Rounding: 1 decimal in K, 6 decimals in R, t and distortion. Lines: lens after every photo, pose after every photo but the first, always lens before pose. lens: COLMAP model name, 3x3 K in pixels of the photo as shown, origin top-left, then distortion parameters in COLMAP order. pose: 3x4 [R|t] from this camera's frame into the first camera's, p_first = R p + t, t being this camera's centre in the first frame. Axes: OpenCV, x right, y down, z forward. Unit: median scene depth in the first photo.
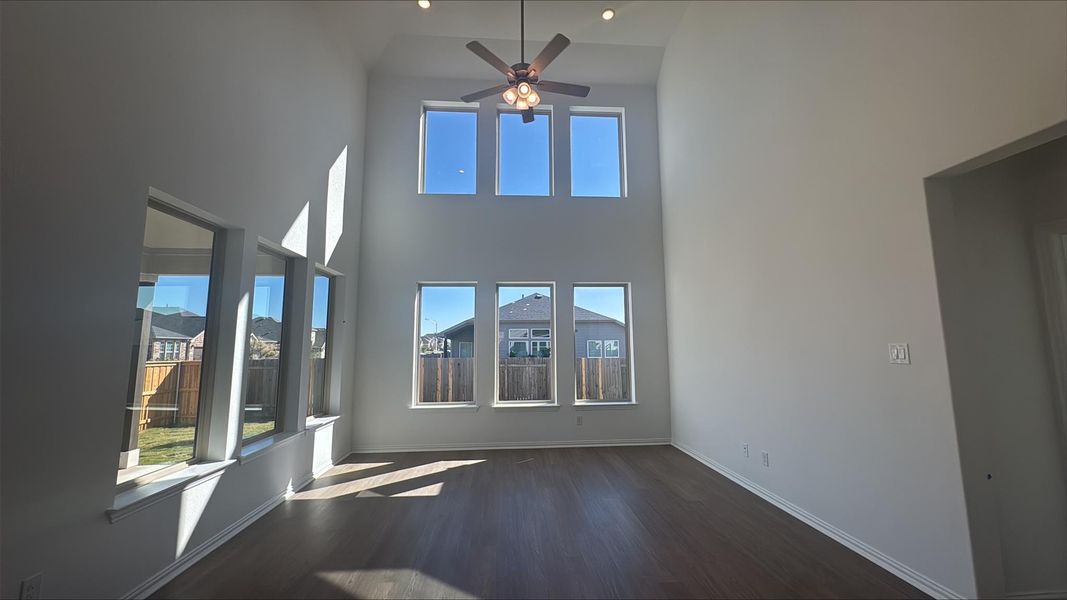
lens RADIAL K [[405.3, 0, 533.2], [0, 405.3, 297.1], [0, 0, 1]] dist [-0.002162, -0.000904]
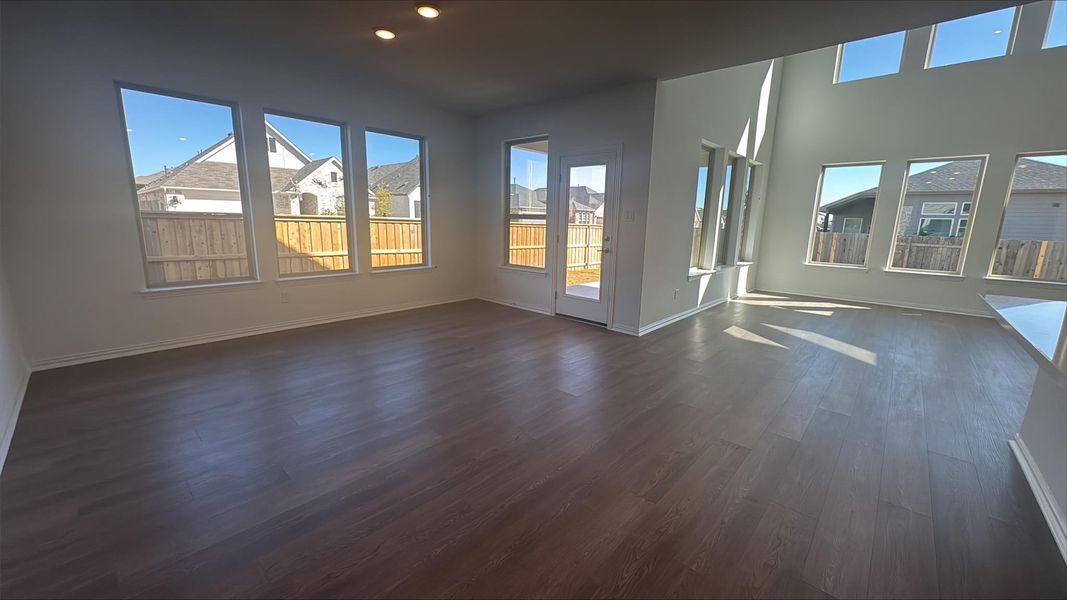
lens RADIAL K [[405.3, 0, 530.4], [0, 405.3, 295.3], [0, 0, 1]] dist [-0.002162, -0.000904]
pose [[0.680445, 0.160134, -0.715088, 0.028996], [0.060986, 0.960072, 0.273026, -0.025212], [0.730257, -0.229389, 0.643510, -0.287245]]
